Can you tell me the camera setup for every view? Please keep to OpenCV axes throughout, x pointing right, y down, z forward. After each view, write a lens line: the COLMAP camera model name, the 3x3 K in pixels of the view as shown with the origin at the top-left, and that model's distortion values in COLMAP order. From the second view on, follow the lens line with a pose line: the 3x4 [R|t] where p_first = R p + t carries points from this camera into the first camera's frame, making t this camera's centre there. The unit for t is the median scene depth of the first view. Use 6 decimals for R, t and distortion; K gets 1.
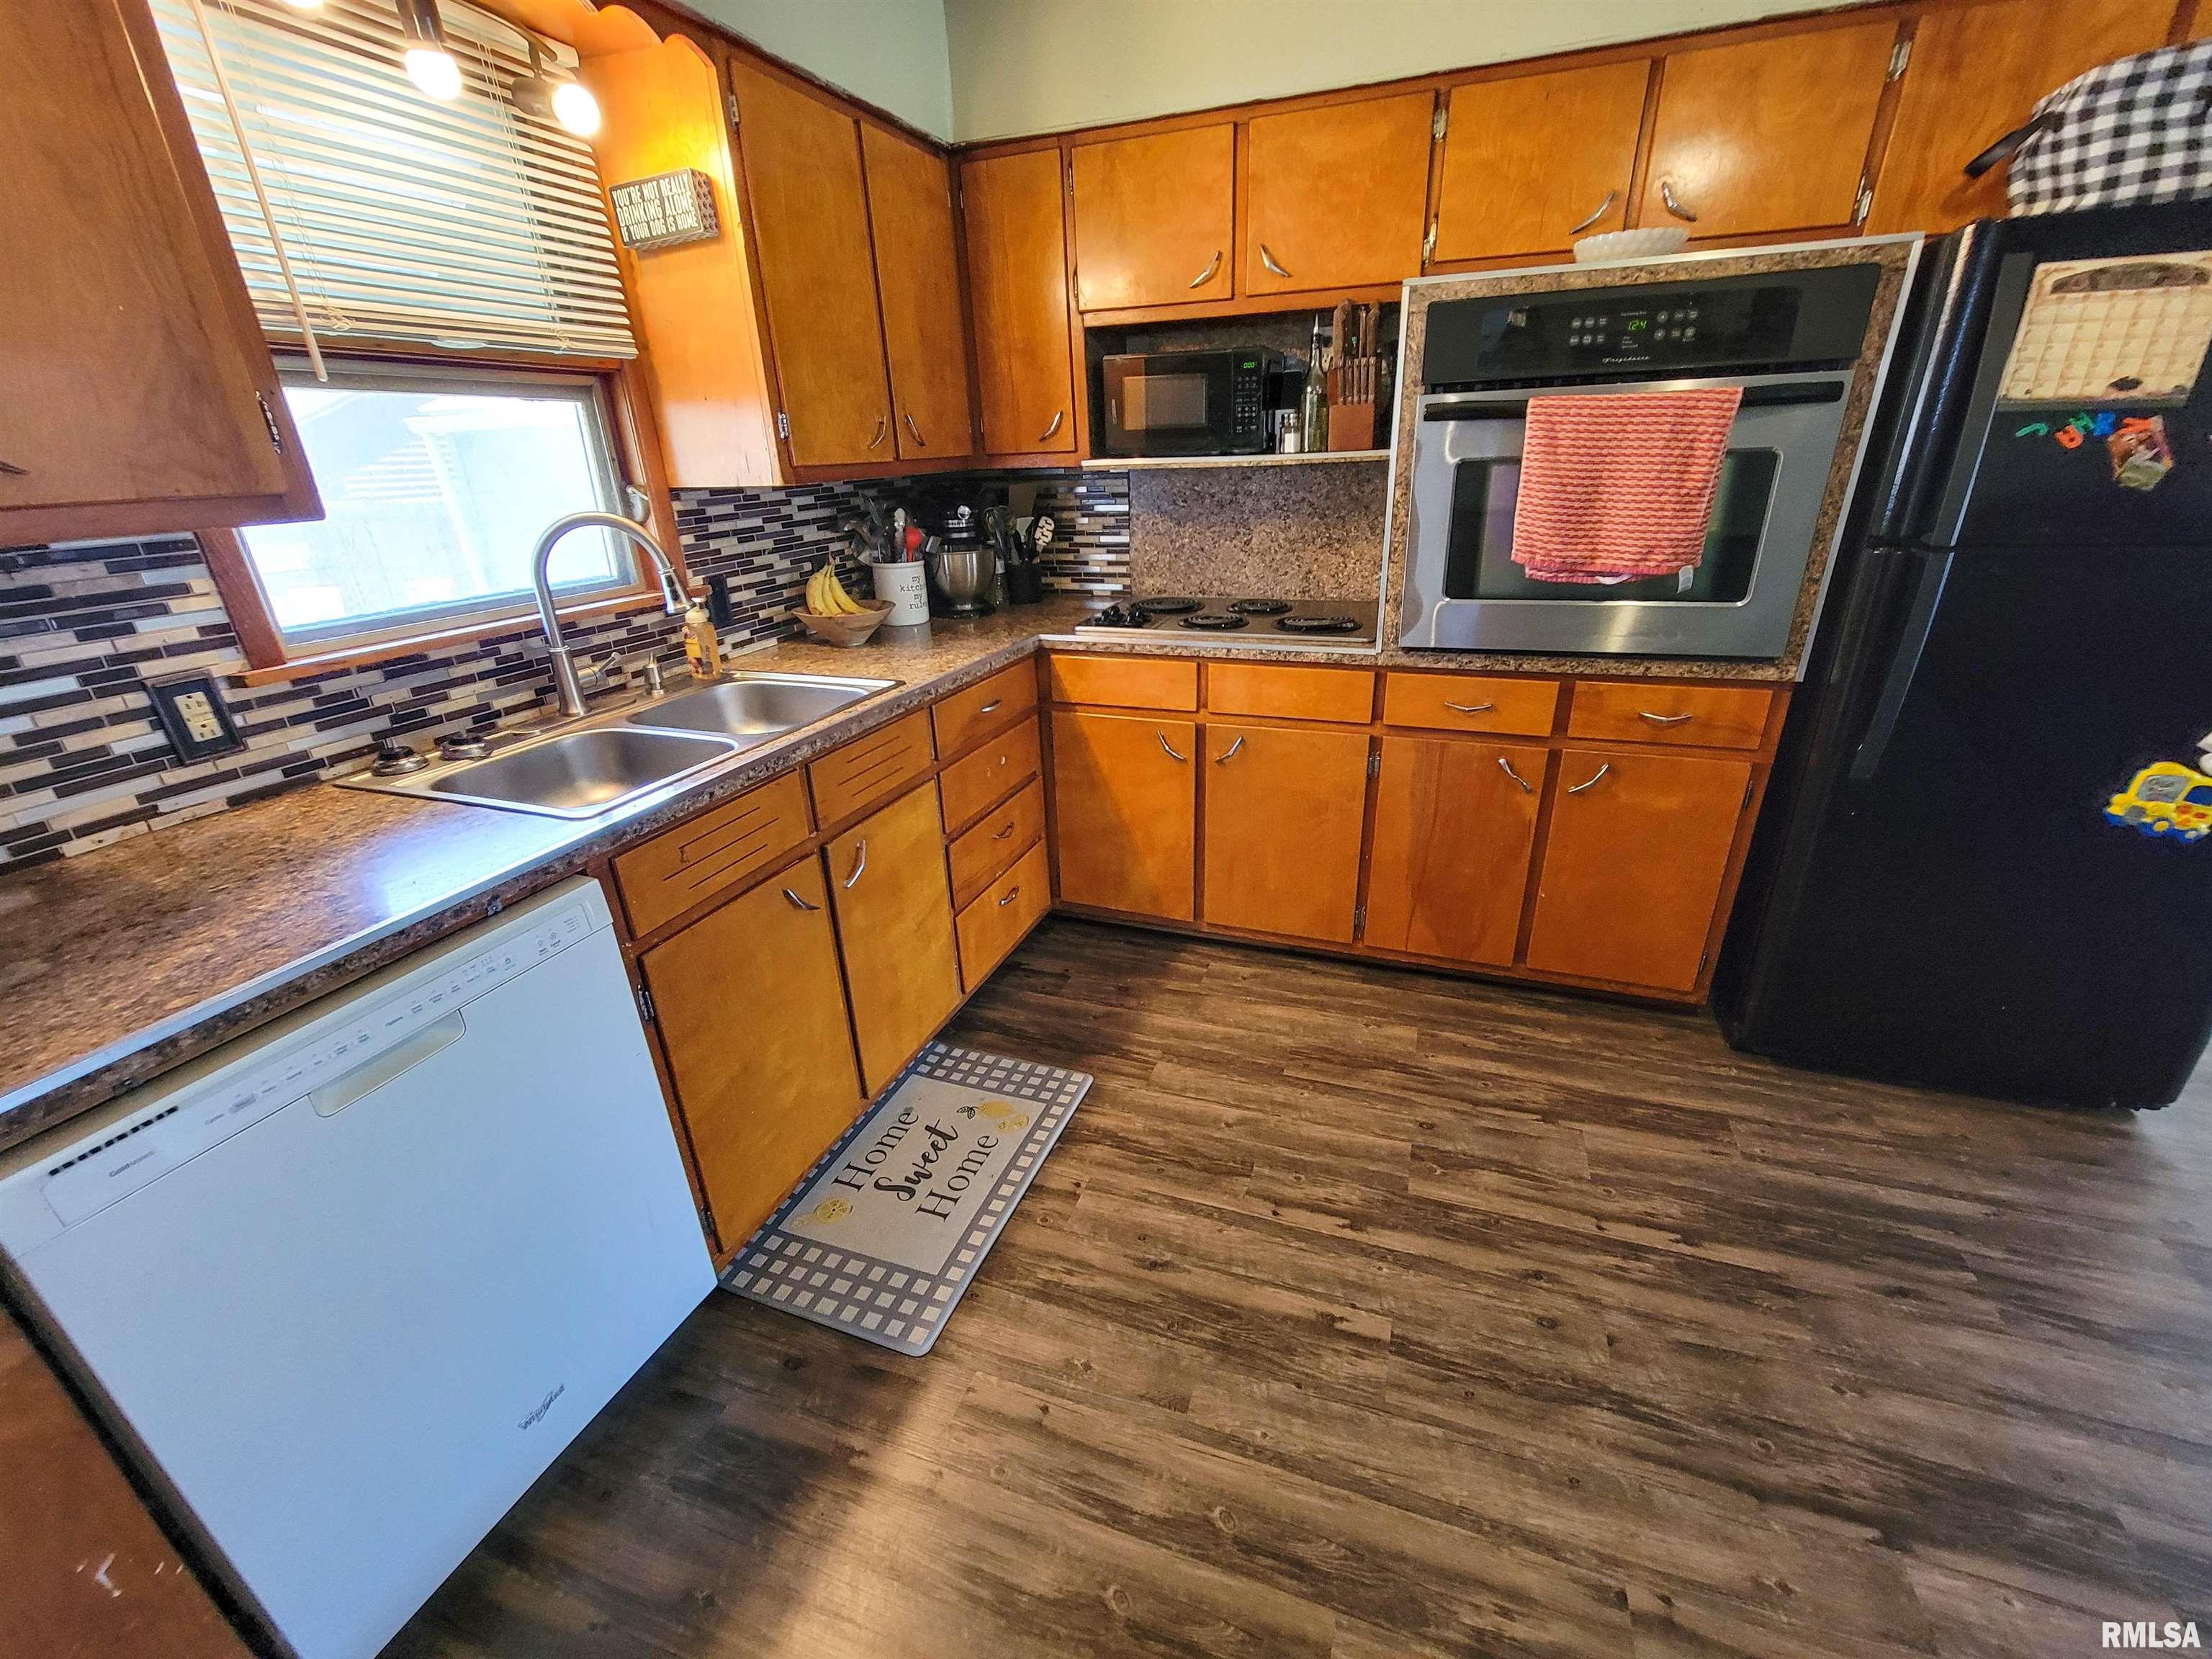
lens RADIAL K [[907.1, 0, 1115.7], [0, 907.1, 838.2], [0, 0, 1]] dist [-0.001489, 0.000691]
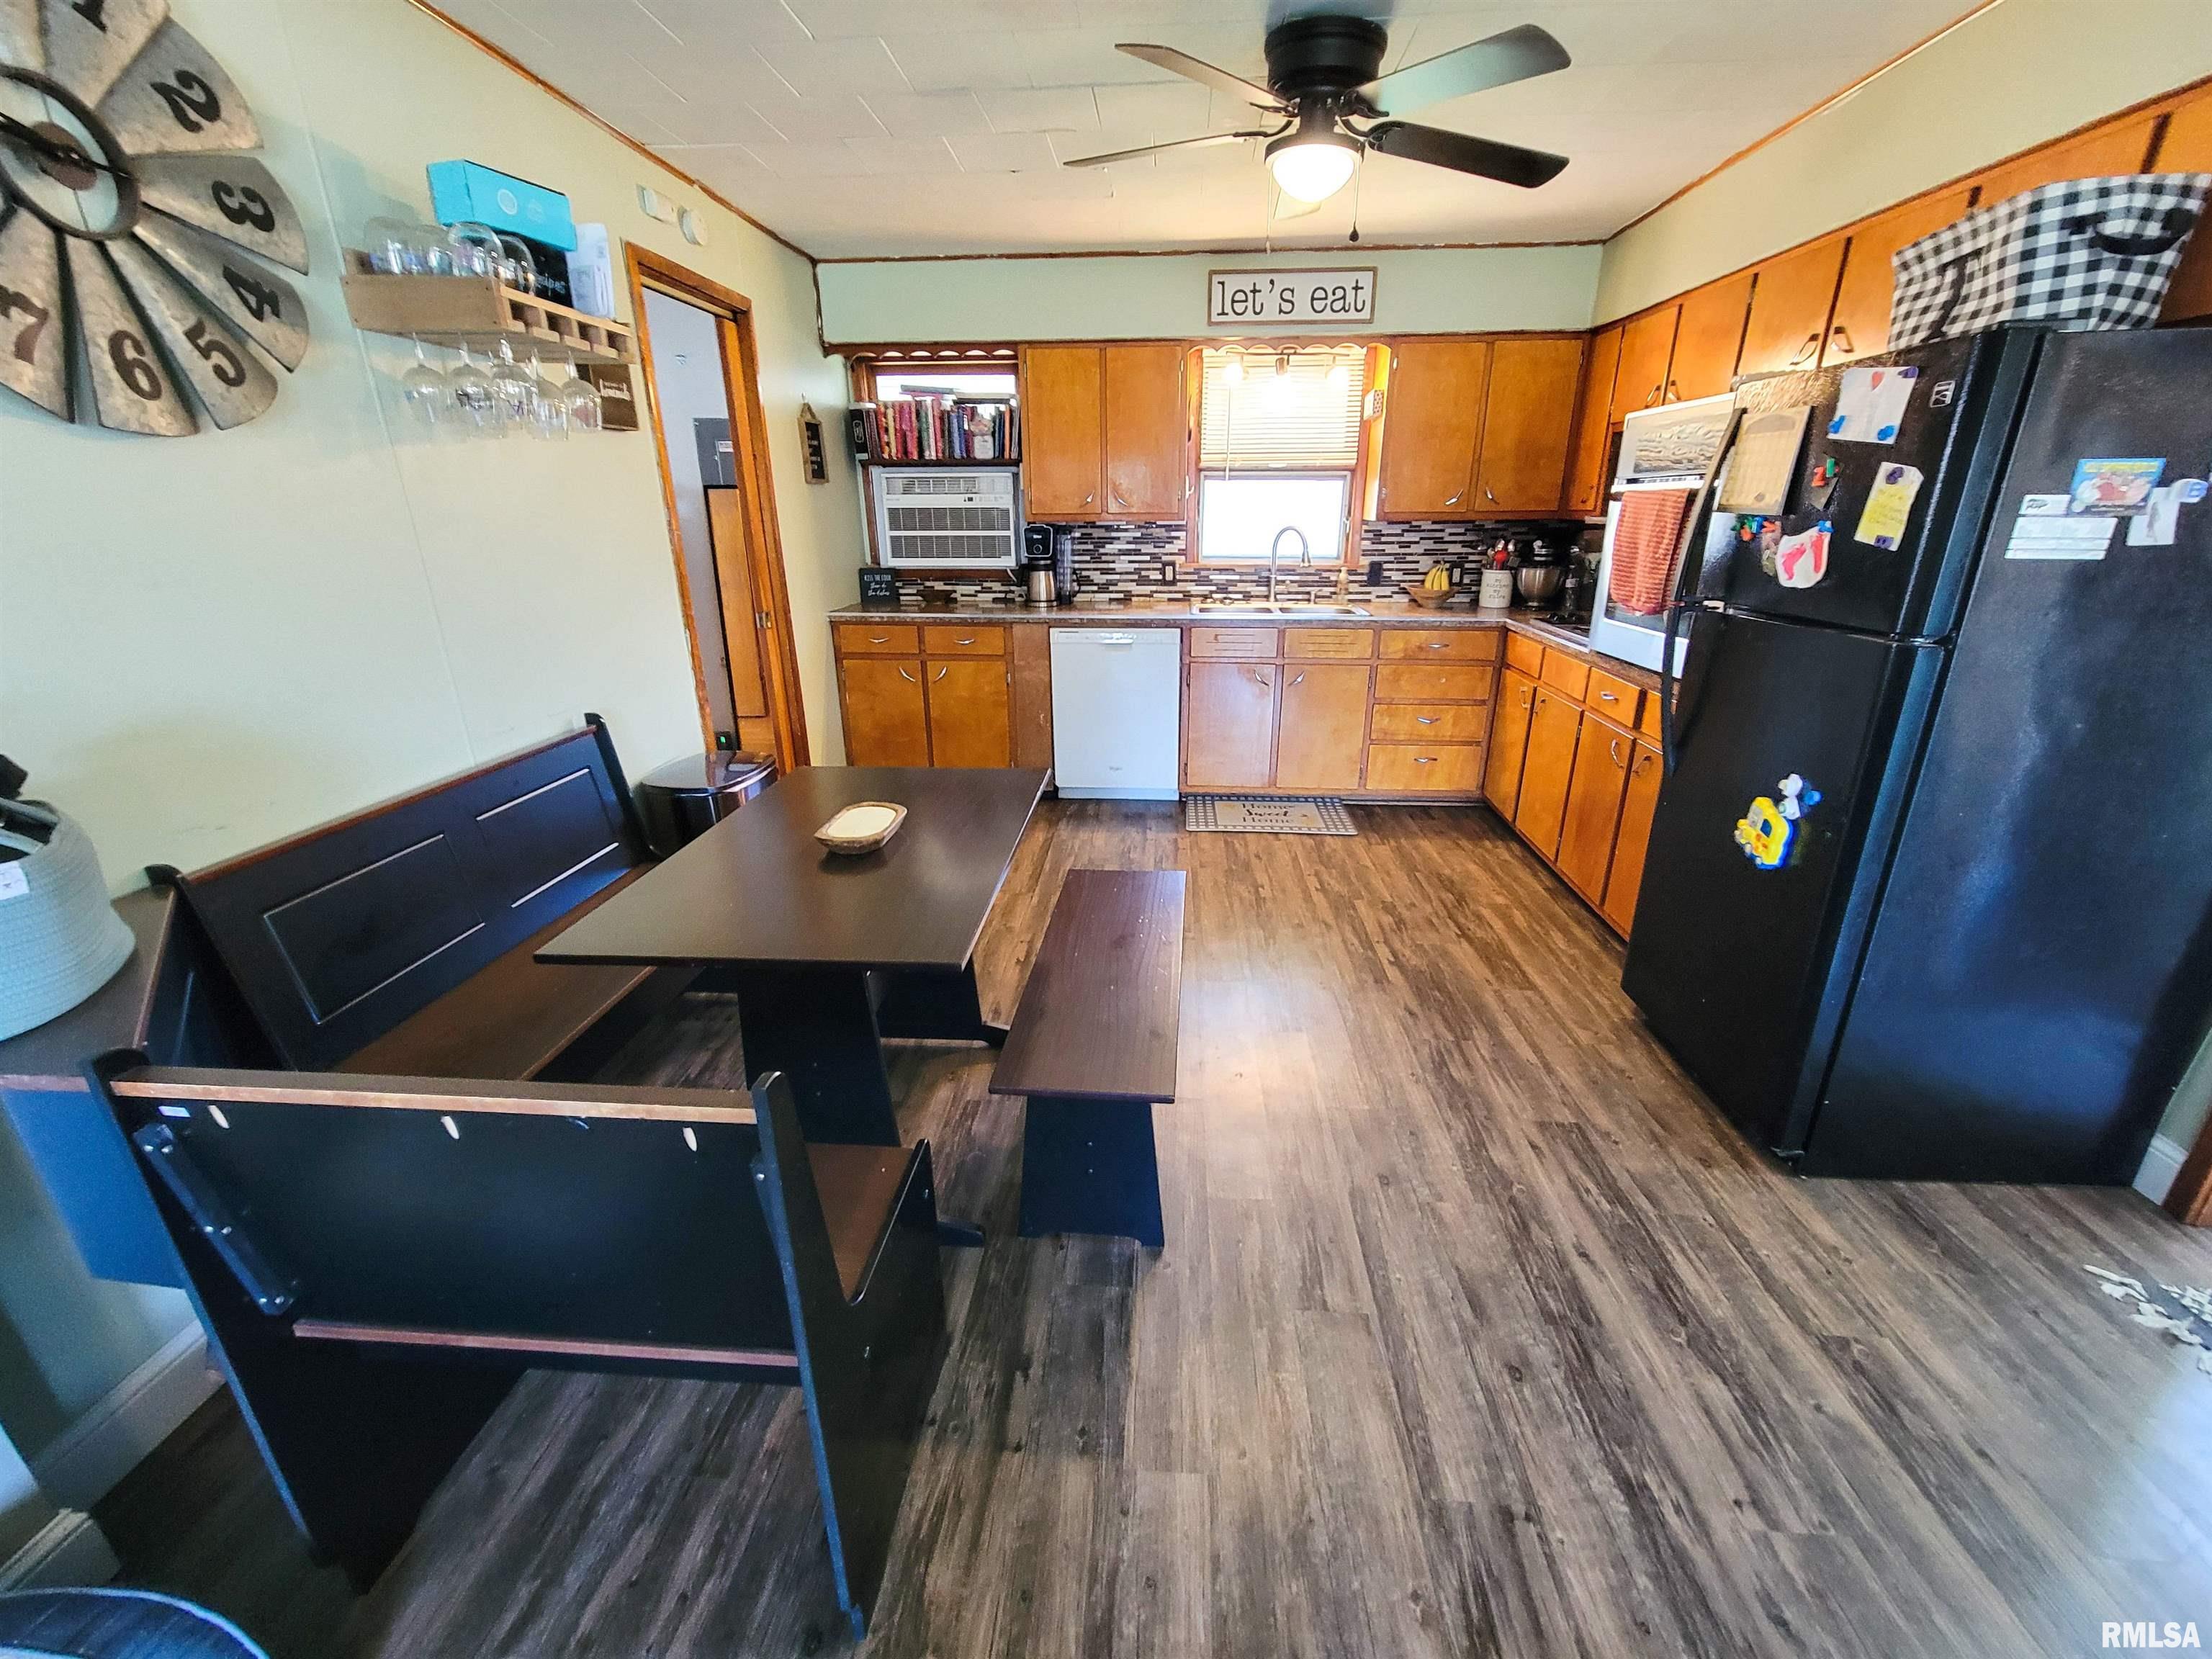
lens RADIAL K [[907.1, 0, 1123.2], [0, 907.1, 840.8], [0, 0, 1]] dist [-0.001489, 0.000691]
pose [[0.286878, 0.365840, -0.885360, 1.871273], [-0.386064, 0.889984, 0.242656, 0.005377], [0.876730, 0.272193, 0.396555, -0.217654]]
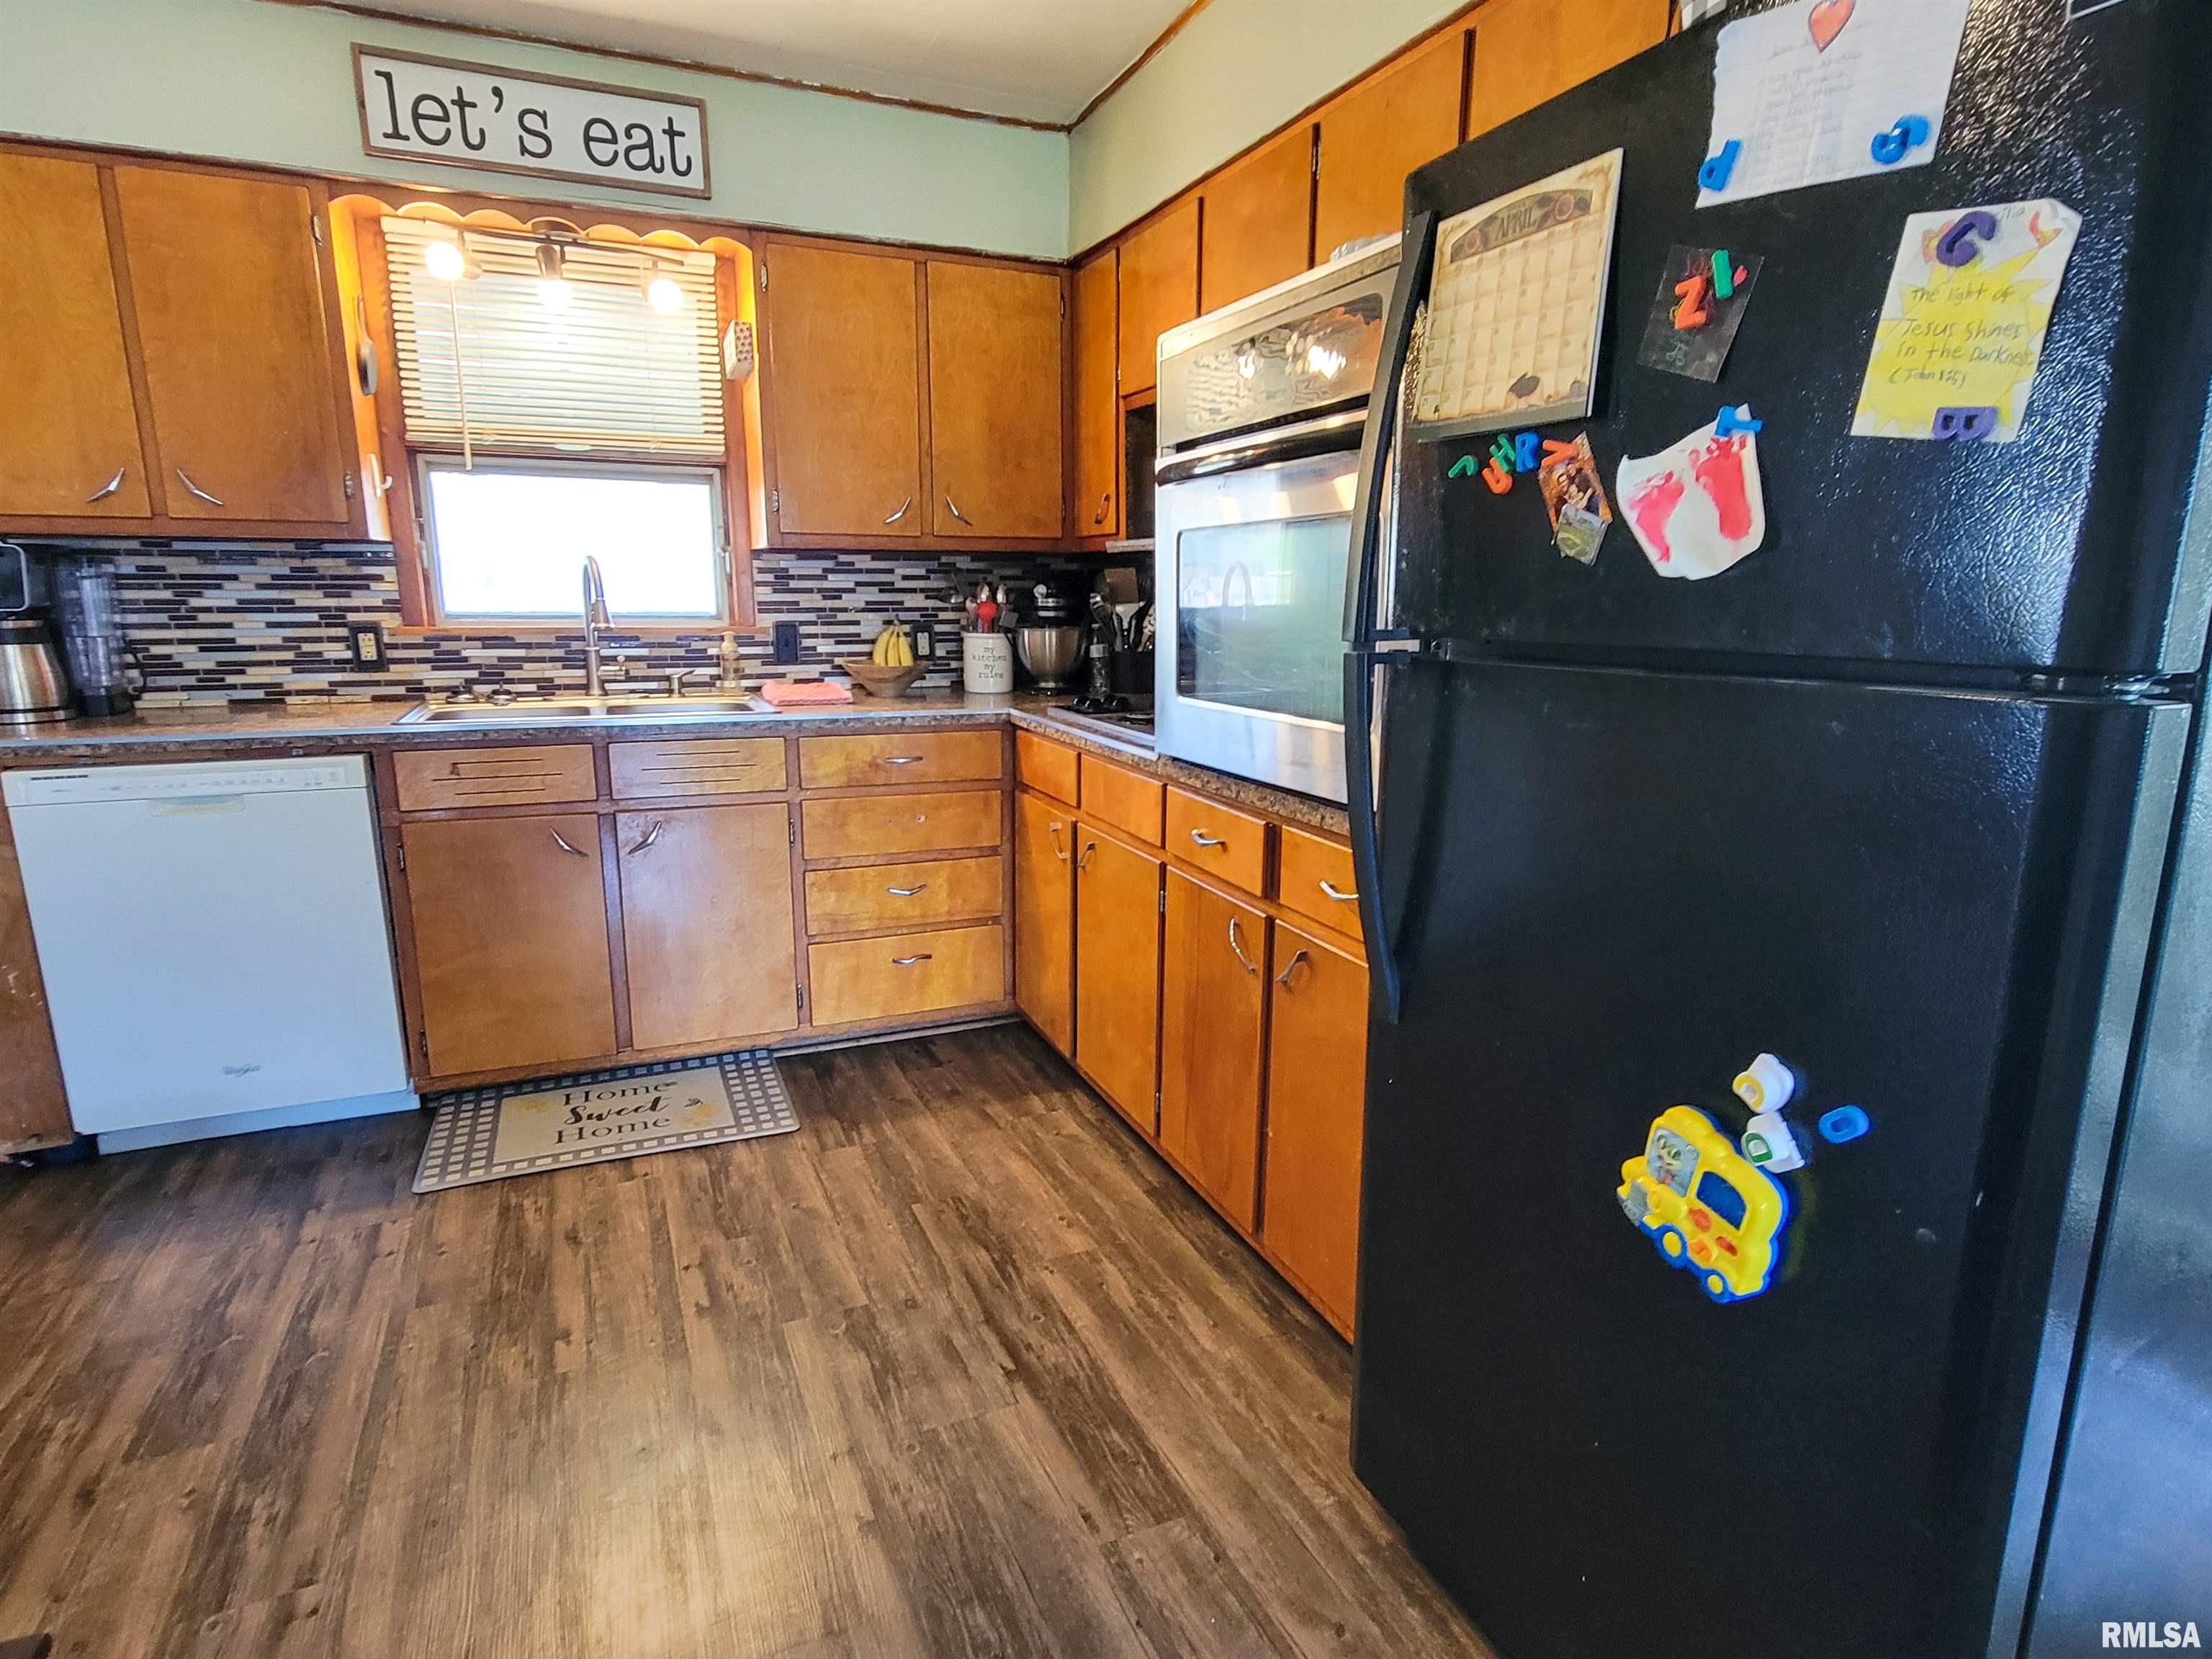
lens RADIAL K [[1161.7, 0, 1120.3], [0, 1161.7, 840.6], [0, 0, 1]] dist [0.000044, -0.002949]
pose [[0.697971, 0.190886, -0.690216, 1.248083], [-0.313679, 0.947932, -0.055044, -0.083767], [0.643771, 0.254925, 0.721506, 0.305092]]
